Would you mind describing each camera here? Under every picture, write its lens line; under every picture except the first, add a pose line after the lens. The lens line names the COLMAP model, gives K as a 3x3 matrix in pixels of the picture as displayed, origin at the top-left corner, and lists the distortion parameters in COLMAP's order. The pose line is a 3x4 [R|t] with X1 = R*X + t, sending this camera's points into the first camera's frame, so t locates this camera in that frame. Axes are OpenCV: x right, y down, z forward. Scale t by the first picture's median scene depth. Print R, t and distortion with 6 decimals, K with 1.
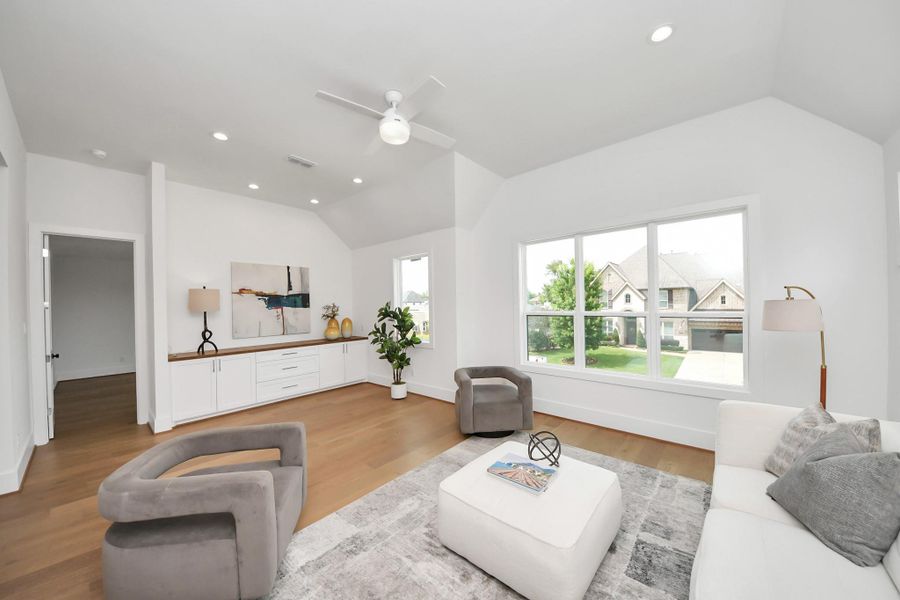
lens RADIAL K [[315.7, 0, 447.6], [0, 315.7, 307.0], [0, 0, 1]] dist [0.000312, -0.000089]
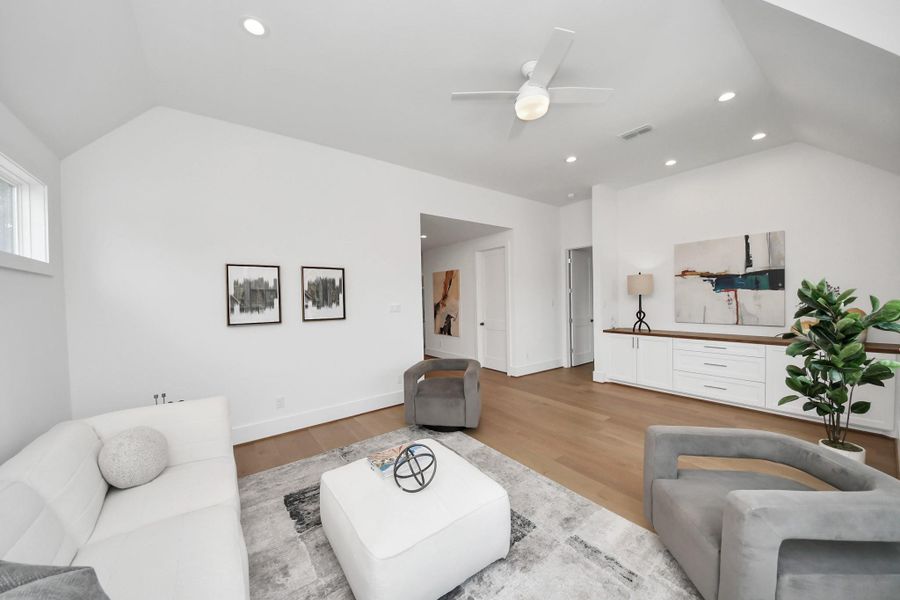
lens RADIAL K [[315.7, 0, 447.6], [0, 315.7, 307.0], [0, 0, 1]] dist [0.000312, -0.000089]
pose [[-0.222194, 0.051115, -0.973662, 0.438535], [0.016888, 0.998677, 0.048574, -0.006906], [0.974856, -0.005650, -0.222763, 0.514866]]
